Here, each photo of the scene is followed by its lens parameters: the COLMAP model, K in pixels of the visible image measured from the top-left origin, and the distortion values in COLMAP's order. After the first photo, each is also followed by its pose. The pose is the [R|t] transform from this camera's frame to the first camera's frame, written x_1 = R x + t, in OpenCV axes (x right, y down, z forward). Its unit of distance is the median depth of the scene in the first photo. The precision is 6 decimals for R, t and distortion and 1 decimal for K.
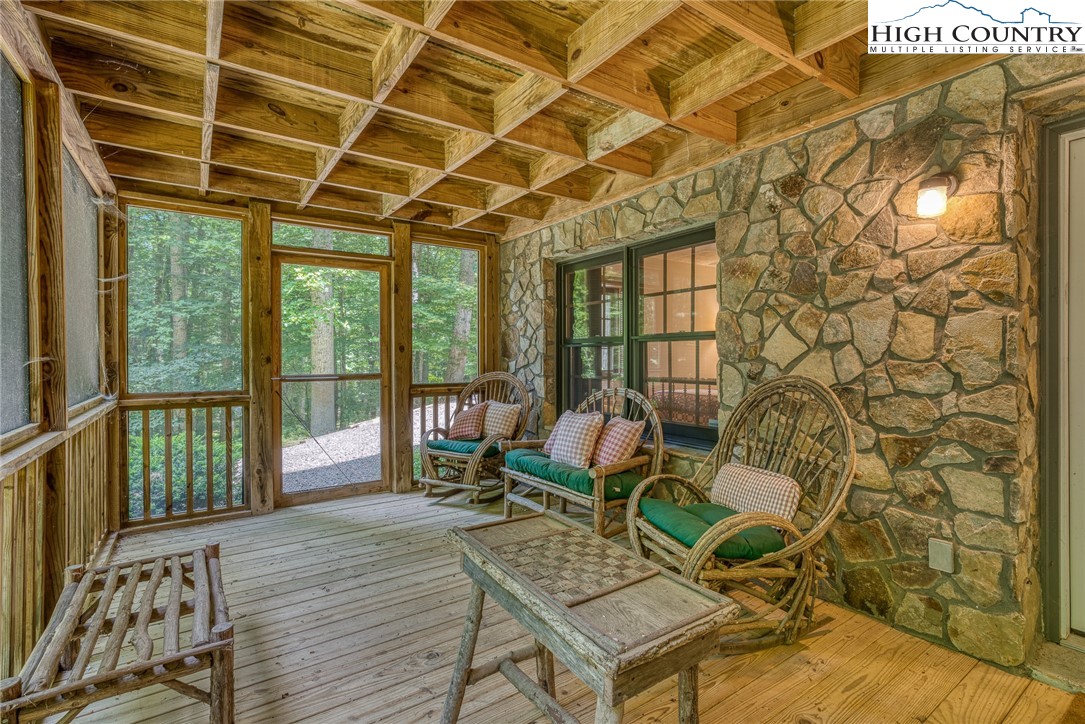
lens RADIAL K [[494.4, 0, 550.0], [0, 494.4, 356.9], [0, 0, 1]] dist [0.000075, 0.000463]
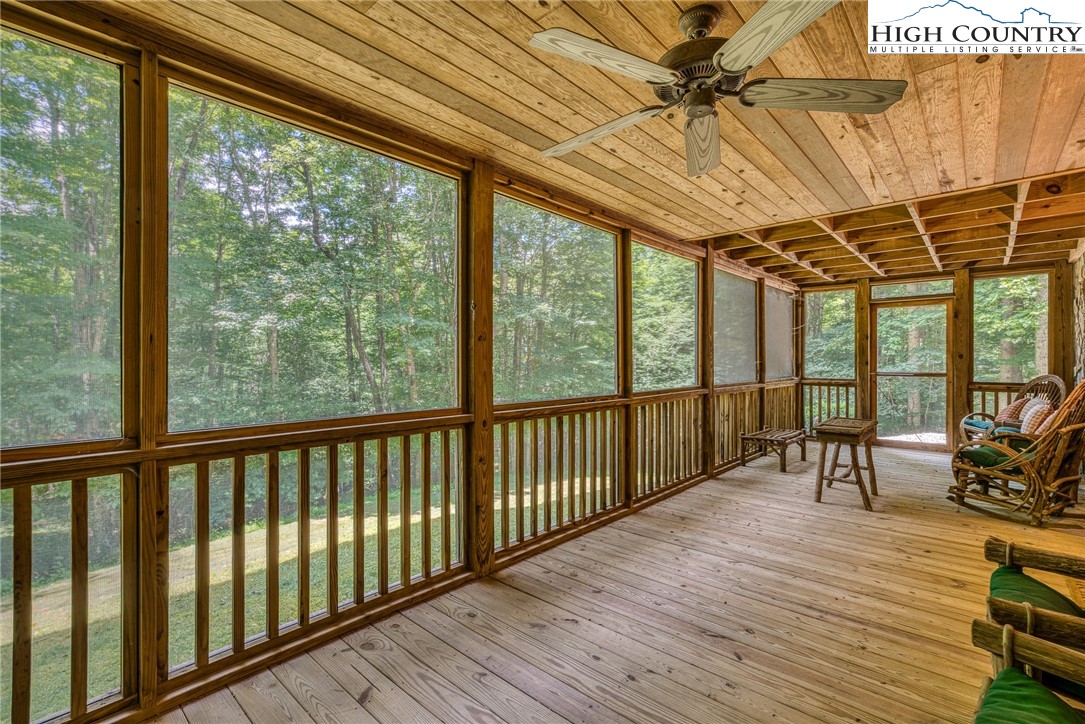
lens RADIAL K [[494.4, 0, 546.8], [0, 494.4, 363.1], [0, 0, 1]] dist [0.000075, 0.000463]
pose [[0.227856, 0.010067, -0.973643, 0.988563], [-0.005516, 0.999944, 0.009048, -0.004072], [0.973679, 0.003309, 0.227898, -0.605102]]
